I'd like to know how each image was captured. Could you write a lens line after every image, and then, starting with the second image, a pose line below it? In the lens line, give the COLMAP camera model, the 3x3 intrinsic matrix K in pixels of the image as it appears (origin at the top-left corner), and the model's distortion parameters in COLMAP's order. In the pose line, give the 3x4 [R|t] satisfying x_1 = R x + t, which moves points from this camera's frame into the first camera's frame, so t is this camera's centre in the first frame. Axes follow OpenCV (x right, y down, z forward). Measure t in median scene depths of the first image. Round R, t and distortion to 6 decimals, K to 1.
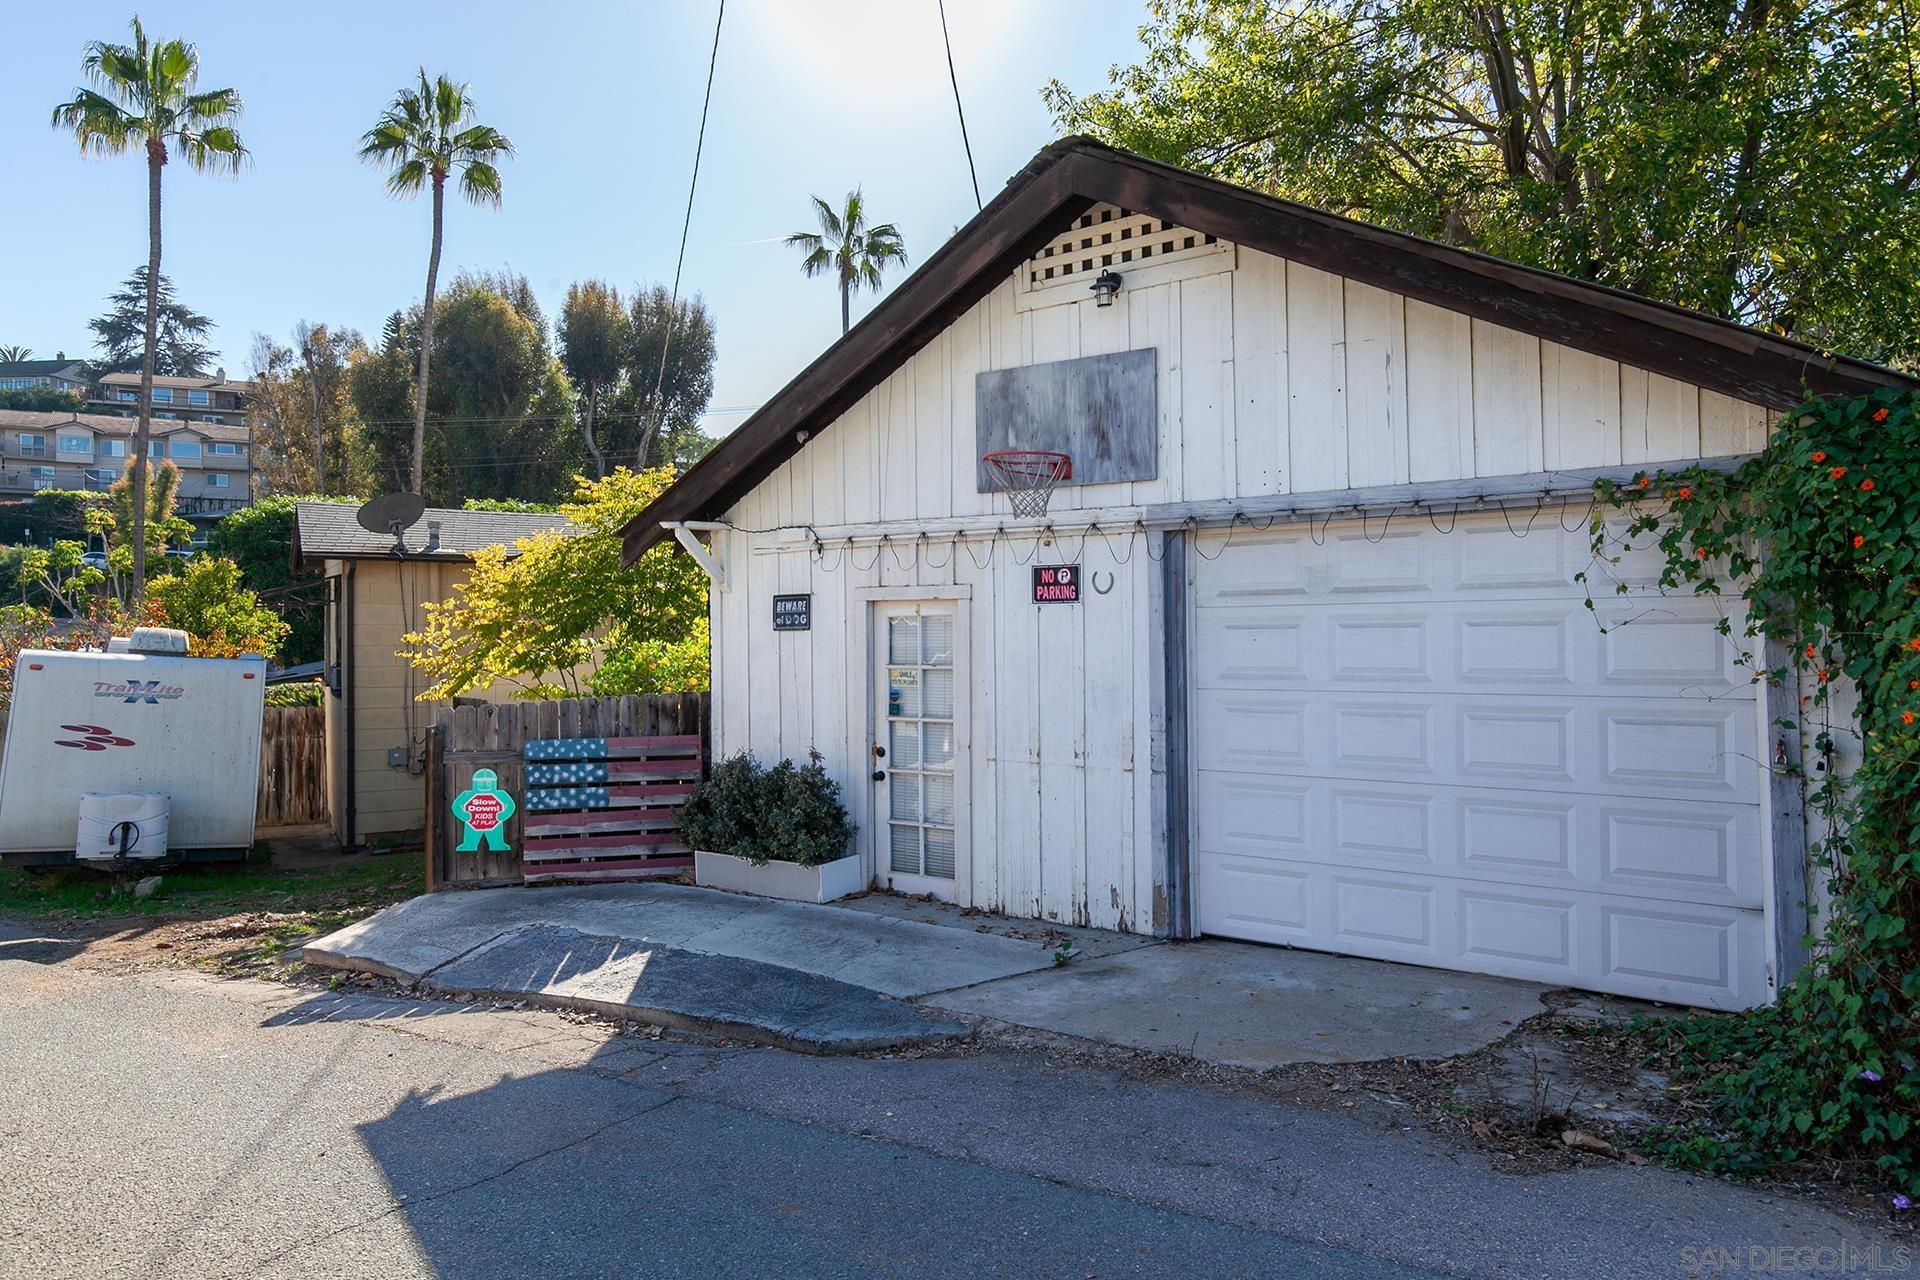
lens RADIAL K [[1199.6, 0, 960.2], [0, 1199.6, 635.7], [0, 0, 1]] dist [-0.000319, -0.002384]
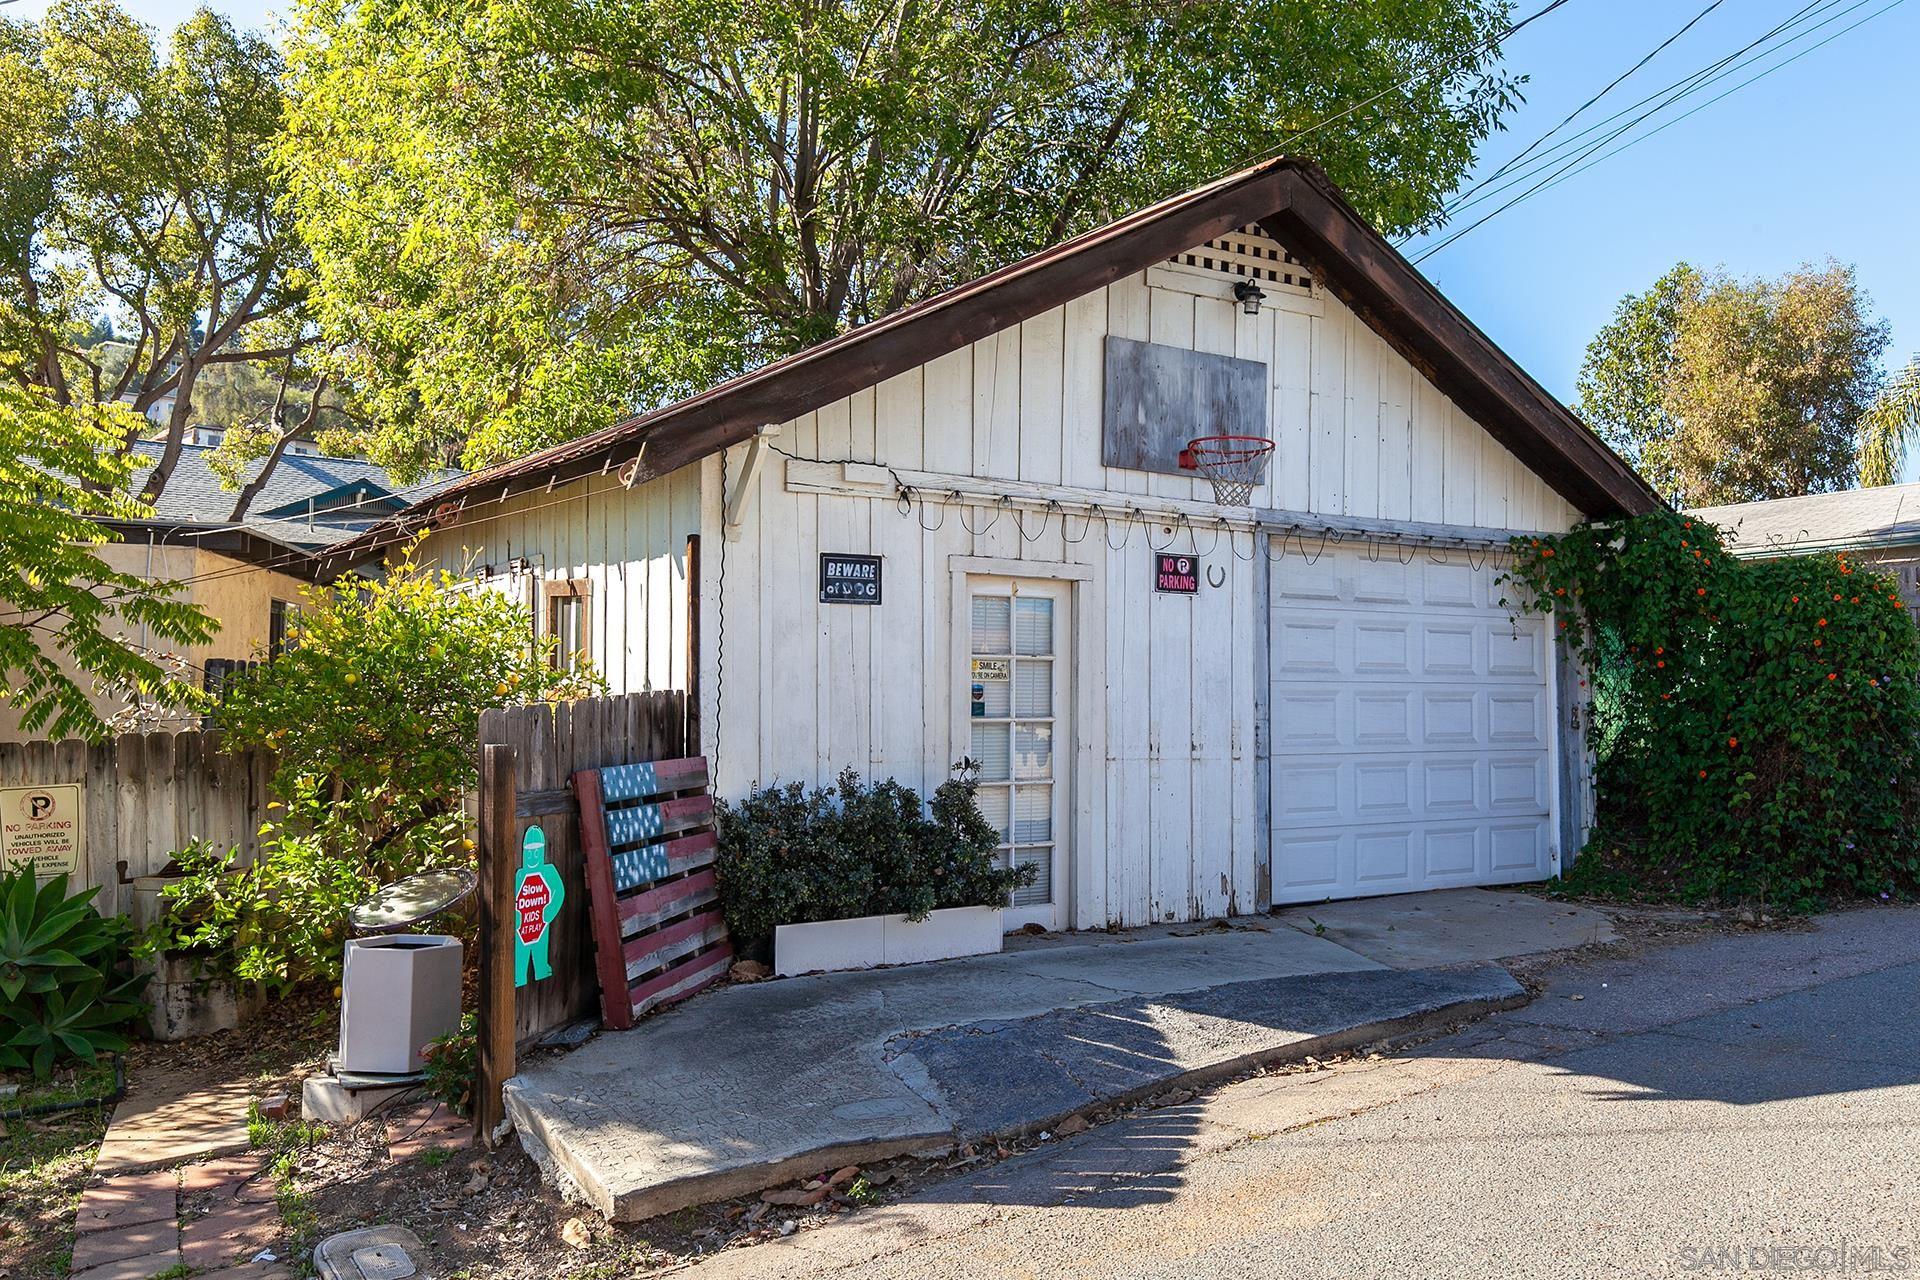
lens RADIAL K [[1512.7, 0, 961.7], [0, 1512.7, 652.5], [0, 0, 1]] dist [0.004671, 0.004922]
pose [[0.390052, 0.041062, 0.919877, -1.144479], [-0.005967, 0.999097, -0.042068, 0.075832], [-0.920774, 0.010920, 0.389944, 0.696490]]
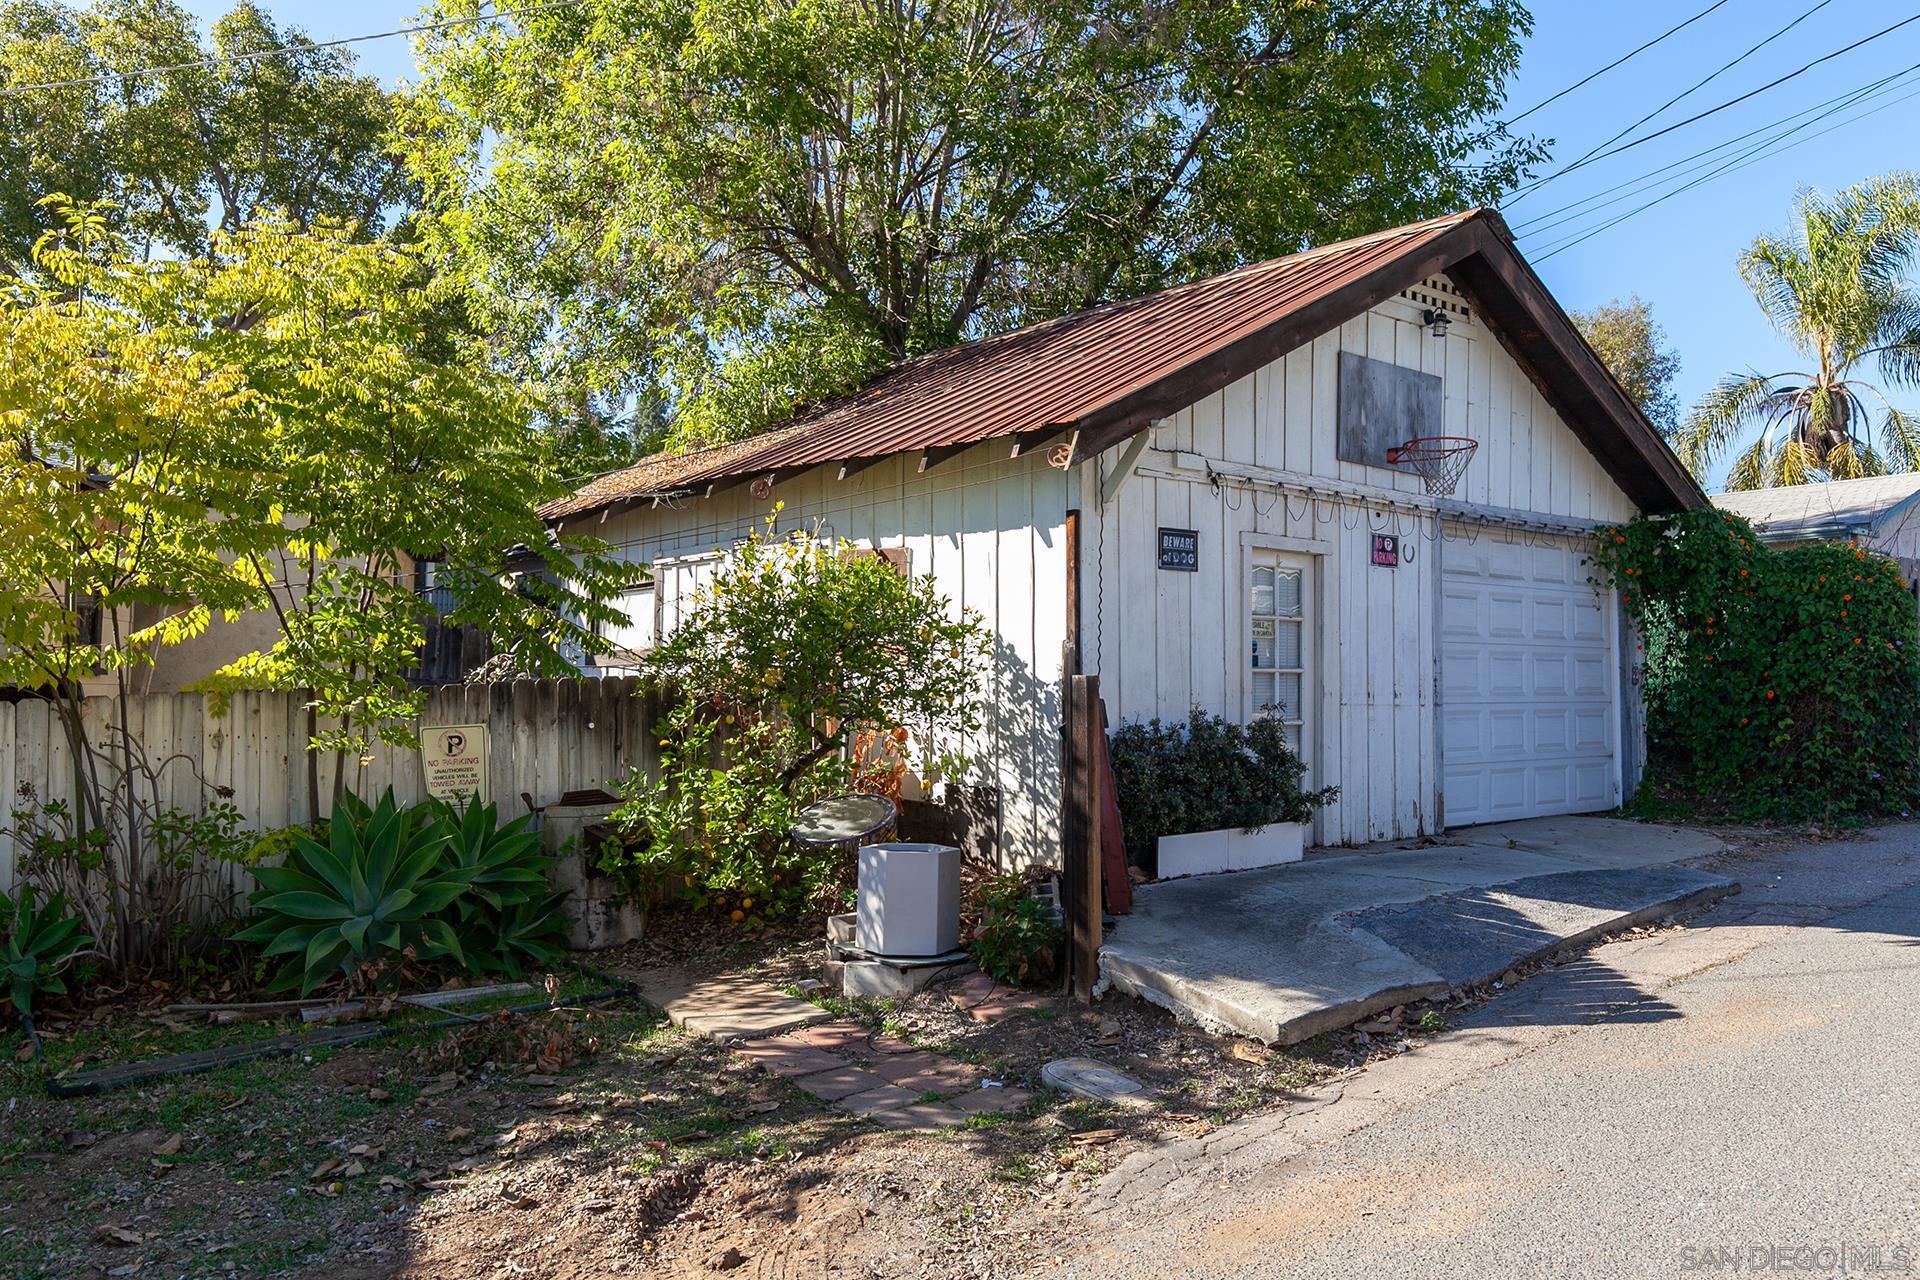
lens RADIAL K [[1425.2, 0, 958.0], [0, 1425.2, 634.9], [0, 0, 1]] dist [0.005380, -0.001672]
pose [[0.269049, 0.043891, 0.962126, -1.401882], [-0.006457, 0.999021, -0.043769, 0.105481], [-0.963105, 0.005564, 0.269069, 1.049867]]
